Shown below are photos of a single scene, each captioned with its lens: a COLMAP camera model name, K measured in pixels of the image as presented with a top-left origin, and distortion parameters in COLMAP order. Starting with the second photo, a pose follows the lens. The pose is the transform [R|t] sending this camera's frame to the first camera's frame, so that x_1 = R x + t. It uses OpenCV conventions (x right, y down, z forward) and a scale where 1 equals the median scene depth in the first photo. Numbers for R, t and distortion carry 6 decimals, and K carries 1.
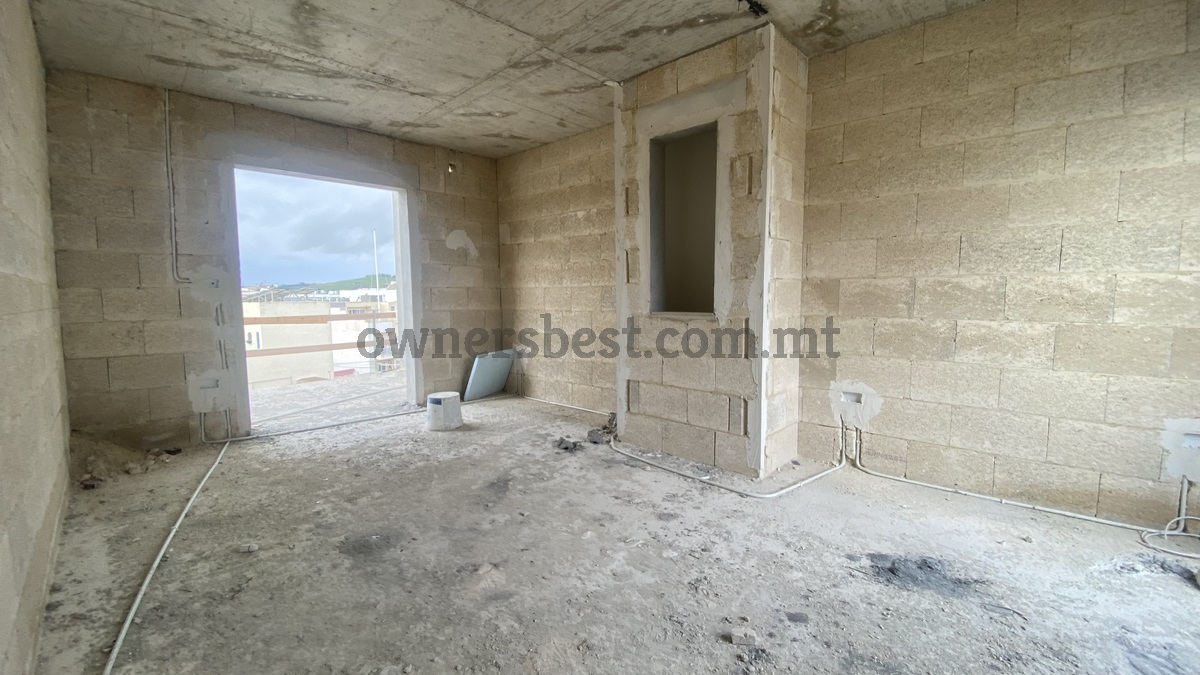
lens RADIAL K [[471.9, 0, 608.5], [0, 471.9, 337.6], [0, 0, 1]] dist [0.005826, -0.012116]
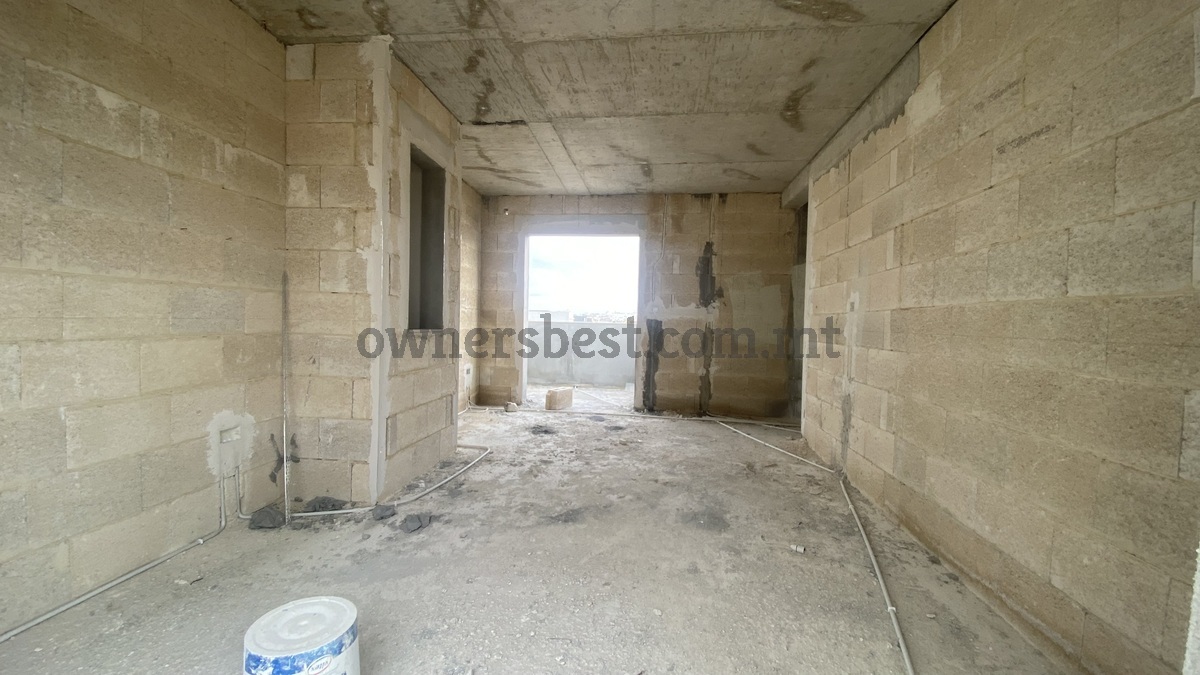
lens RADIAL K [[471.9, 0, 605.2], [0, 471.9, 330.2], [0, 0, 1]] dist [0.005826, -0.012116]
pose [[-0.591748, -0.023656, 0.805776, -1.046720], [0.055802, 0.995970, 0.070220, -0.116592], [-0.804189, 0.086516, -0.588043, 1.496628]]
